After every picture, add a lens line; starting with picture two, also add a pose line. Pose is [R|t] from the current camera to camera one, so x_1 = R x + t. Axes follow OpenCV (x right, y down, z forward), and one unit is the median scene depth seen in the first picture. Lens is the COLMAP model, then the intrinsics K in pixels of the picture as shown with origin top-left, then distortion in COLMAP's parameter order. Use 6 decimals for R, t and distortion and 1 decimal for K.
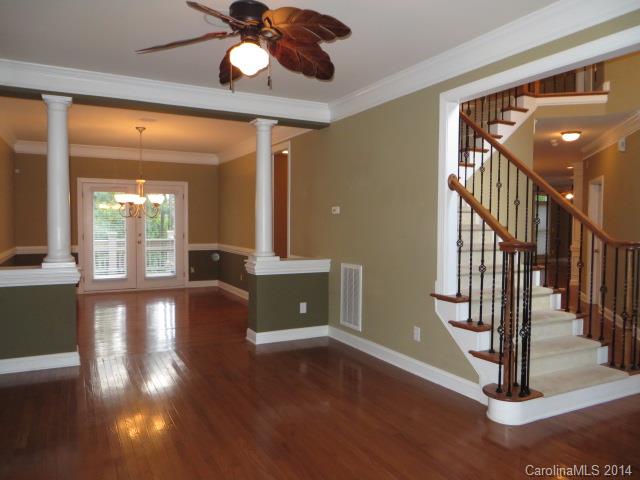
lens RADIAL K [[479.6, 0, 320.0], [0, 479.6, 235.9], [0, 0, 1]] dist [-0.005987, -0.002573]
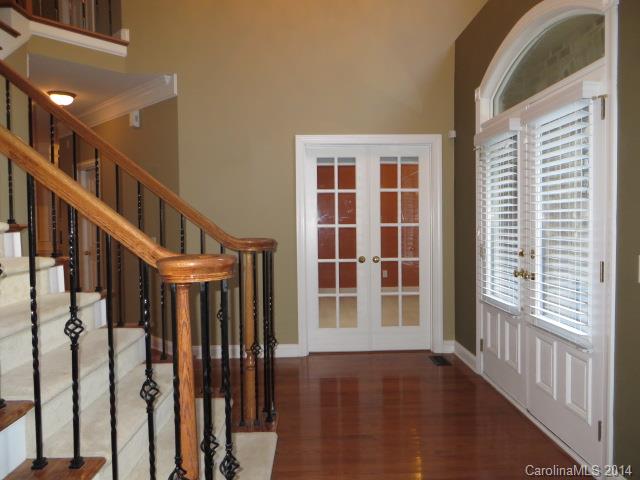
lens RADIAL K [[479.6, 0, 320.0], [0, 479.6, 235.9], [0, 0, 1]] dist [-0.005987, -0.002573]
pose [[0.444112, -0.046641, 0.894756, 0.044900], [0.043130, 0.998599, 0.030646, -0.006609], [-0.894932, 0.024981, 0.445502, 0.376650]]
